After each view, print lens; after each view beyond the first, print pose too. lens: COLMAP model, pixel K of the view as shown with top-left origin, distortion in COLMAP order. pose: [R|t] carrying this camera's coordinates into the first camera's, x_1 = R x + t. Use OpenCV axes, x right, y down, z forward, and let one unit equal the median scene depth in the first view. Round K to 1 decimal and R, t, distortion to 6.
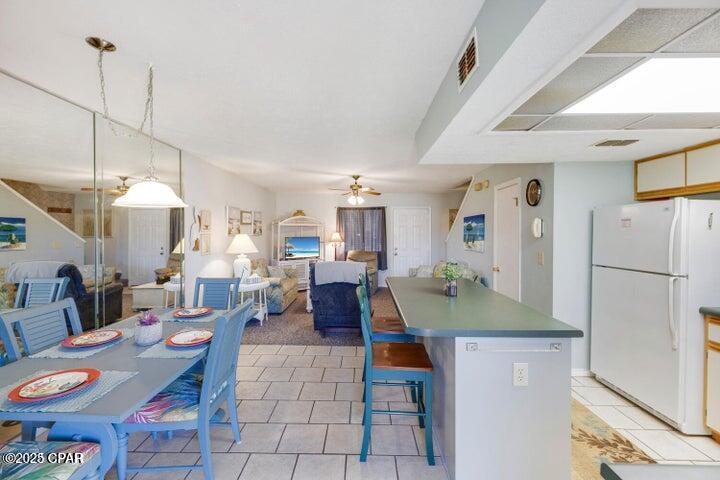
lens RADIAL K [[311.5, 0, 357.6], [0, 311.5, 236.0], [0, 0, 1]] dist [-0.001276, -0.000212]
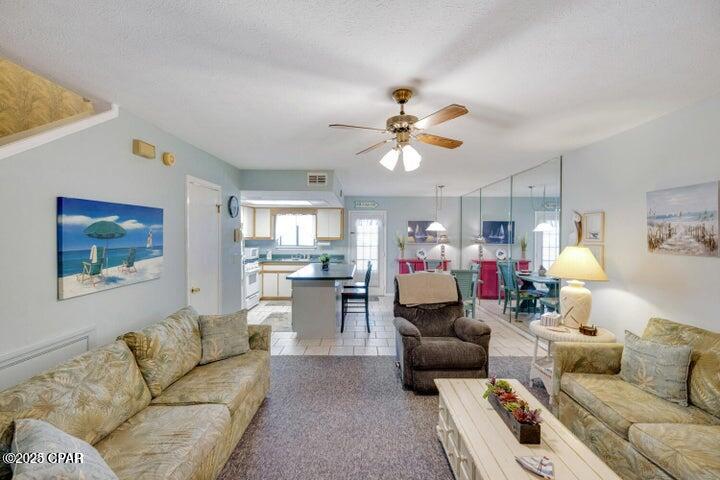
lens RADIAL K [[311.5, 0, 360.7], [0, 311.5, 238.5], [0, 0, 1]] dist [-0.001276, -0.000212]
pose [[-0.999804, -0.000028, -0.019776, 0.076099], [-0.000530, 0.999678, 0.025351, -0.040437], [0.019769, 0.025356, -0.999483, 2.020139]]
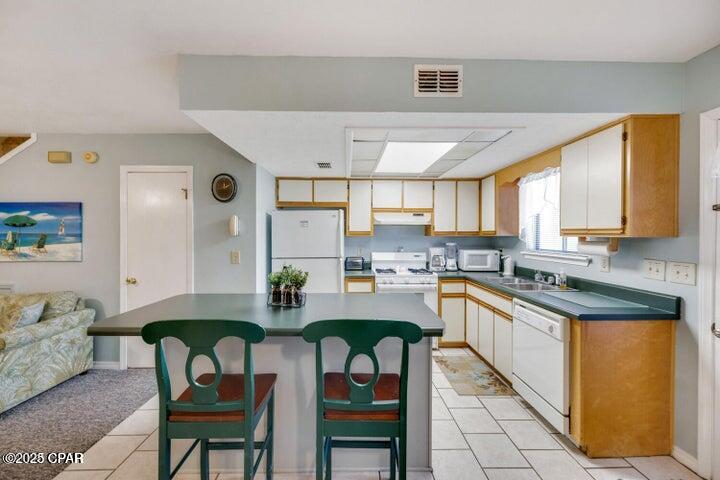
lens RADIAL K [[311.5, 0, 356.7], [0, 311.5, 235.6], [0, 0, 1]] dist [-0.001276, -0.000212]
pose [[-0.048000, 0.003433, 0.998841, -0.352243], [0.011449, 0.999930, -0.002887, 0.010532], [-0.998782, 0.011297, -0.048036, 0.583863]]
